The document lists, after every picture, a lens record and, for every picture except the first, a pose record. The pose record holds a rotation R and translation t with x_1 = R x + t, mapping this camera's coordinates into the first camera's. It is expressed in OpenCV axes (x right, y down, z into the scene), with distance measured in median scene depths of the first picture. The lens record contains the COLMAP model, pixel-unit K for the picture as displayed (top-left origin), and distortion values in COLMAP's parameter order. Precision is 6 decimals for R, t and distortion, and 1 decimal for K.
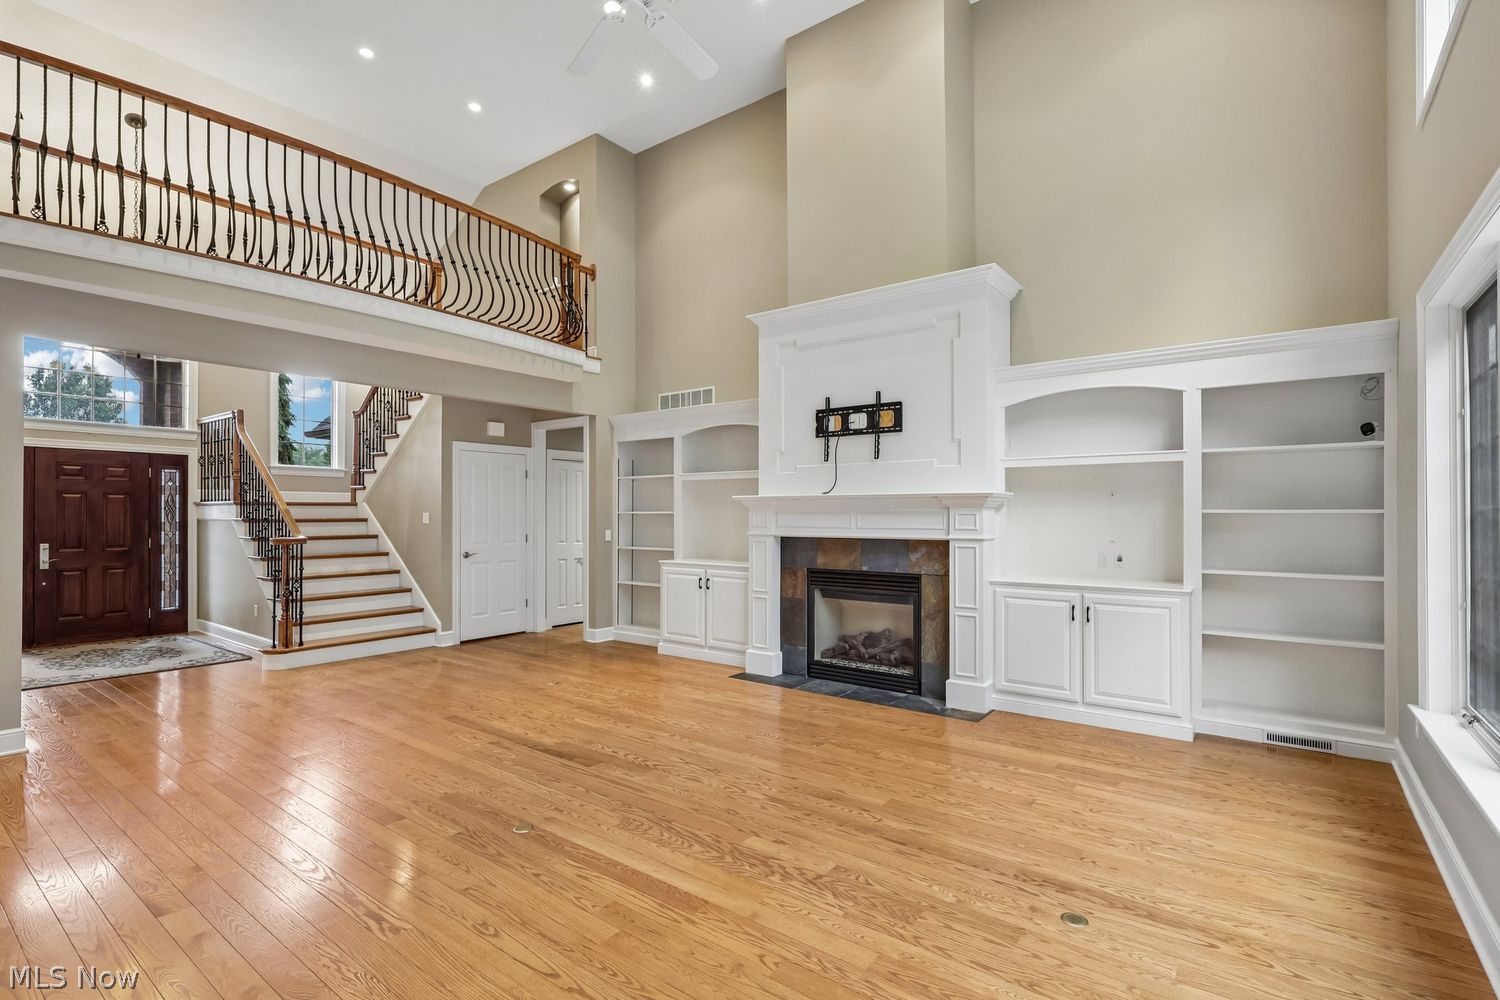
lens RADIAL K [[699.0, 0, 745.0], [0, 699.0, 512.0], [0, 0, 1]] dist [-0.000890, -0.000010]
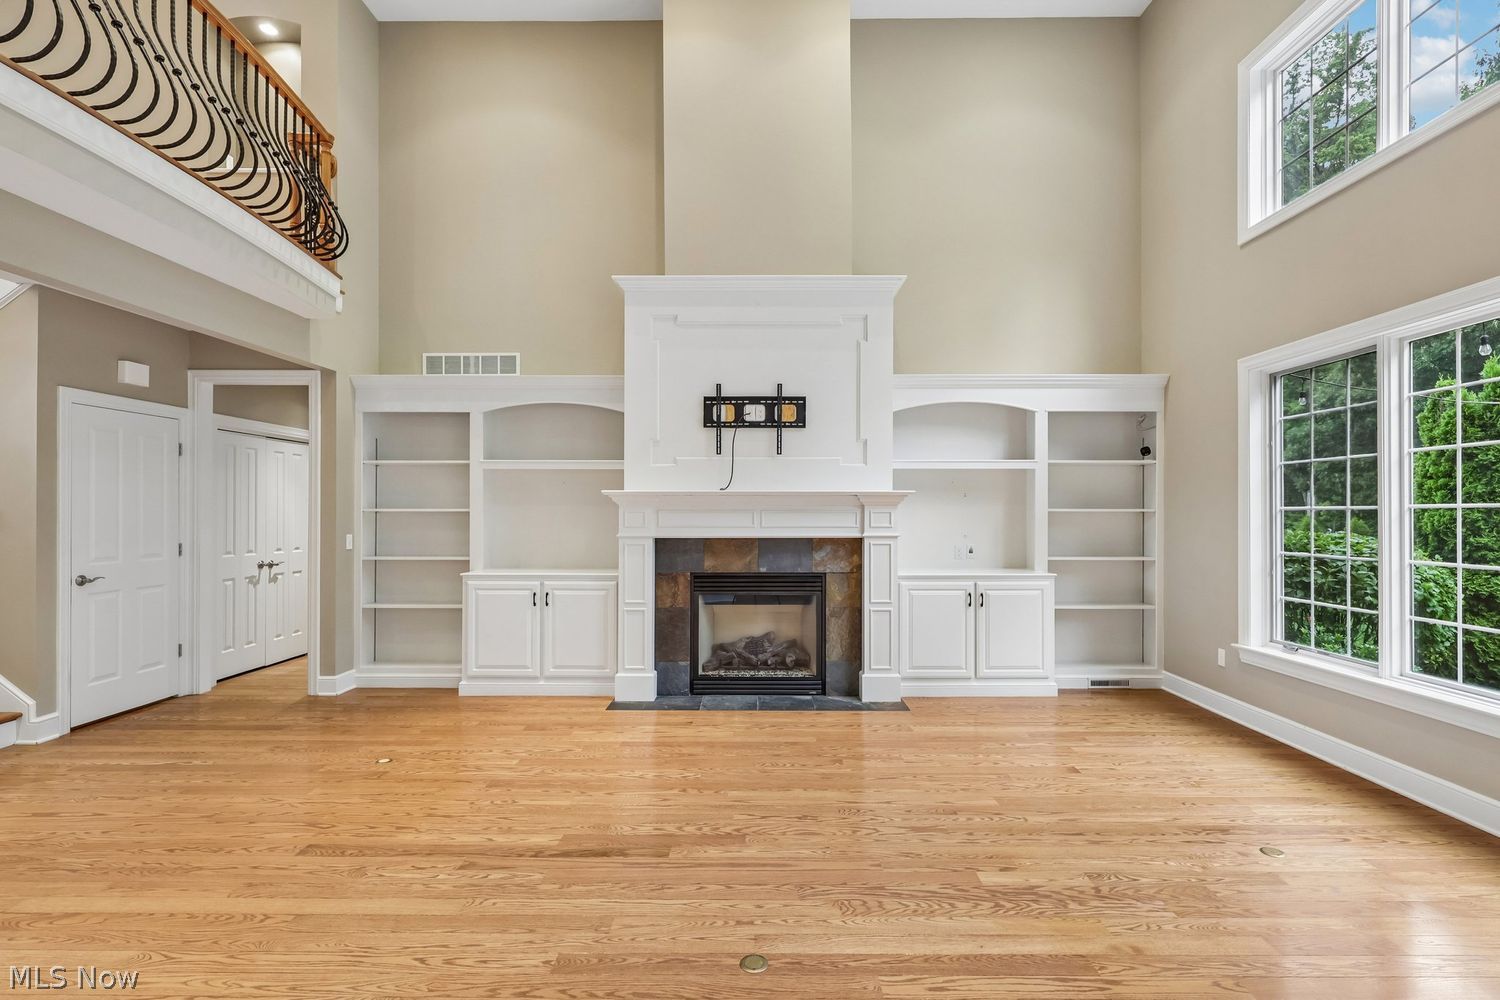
lens RADIAL K [[707.1, 0, 755.7], [0, 707.1, 512.9], [0, 0, 1]] dist [-0.002679, -0.000283]
pose [[0.800257, 0.000218, 0.599658, -0.398731], [-0.001991, 0.999995, 0.002294, 0.001697], [-0.599654, -0.003030, 0.800253, 0.237097]]
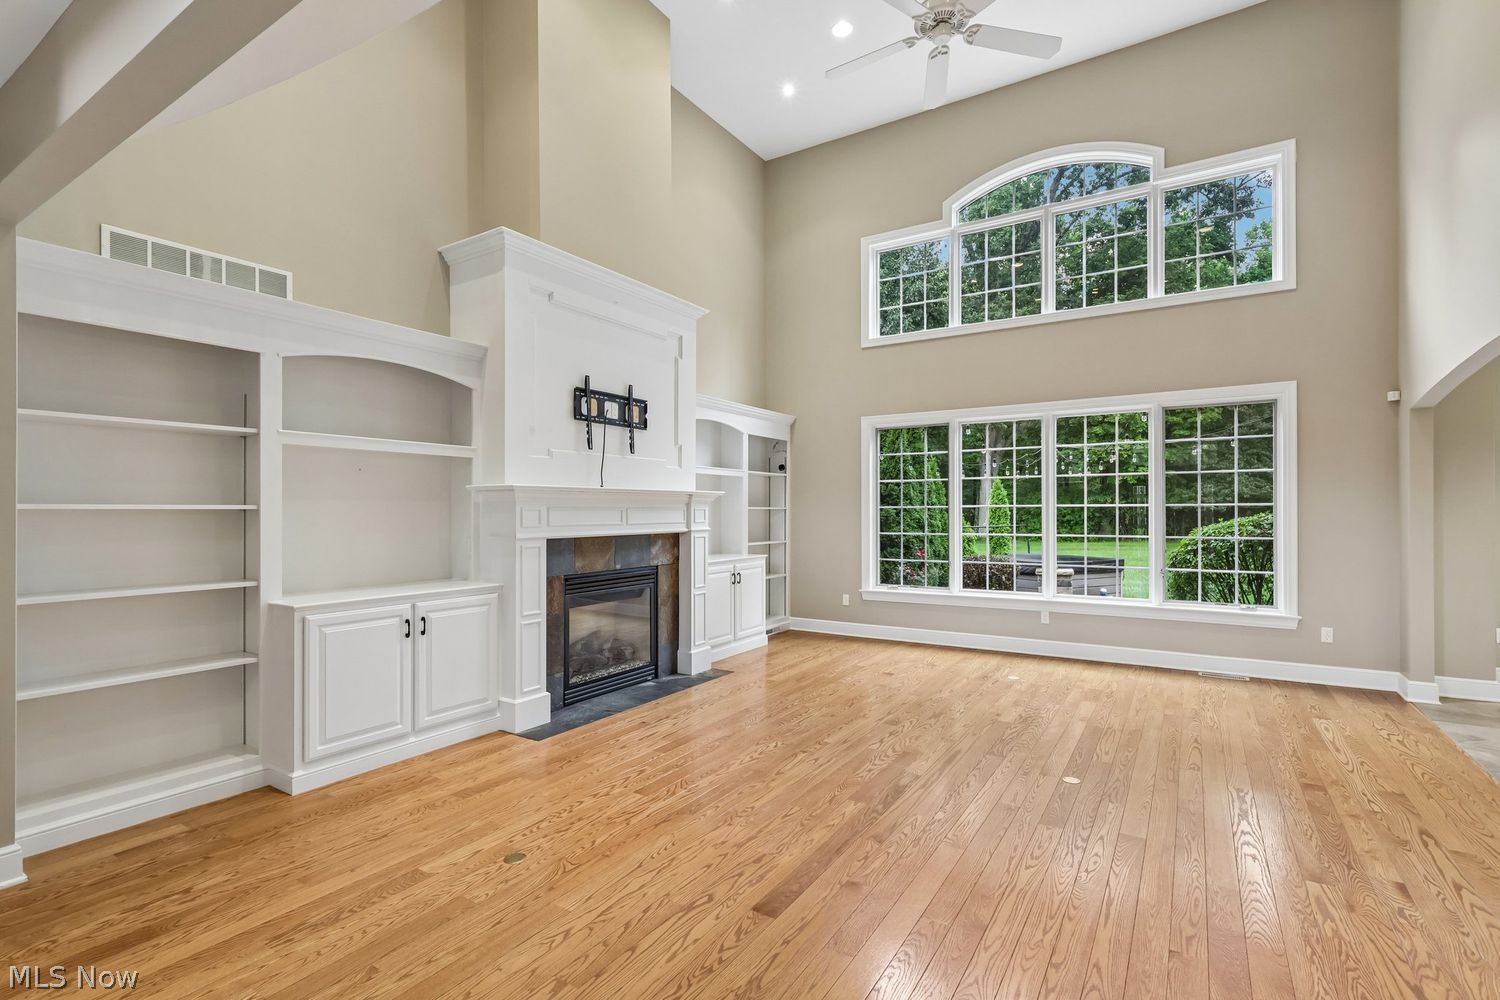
lens RADIAL K [[699.0, 0, 745.0], [0, 699.0, 512.0], [0, 0, 1]] dist [-0.000890, -0.000010]
pose [[-0.078042, -0.003421, 0.996944, -0.772498], [-0.000964, 0.999994, 0.003356, 0.002570], [-0.996950, -0.000699, -0.078045, 0.881294]]
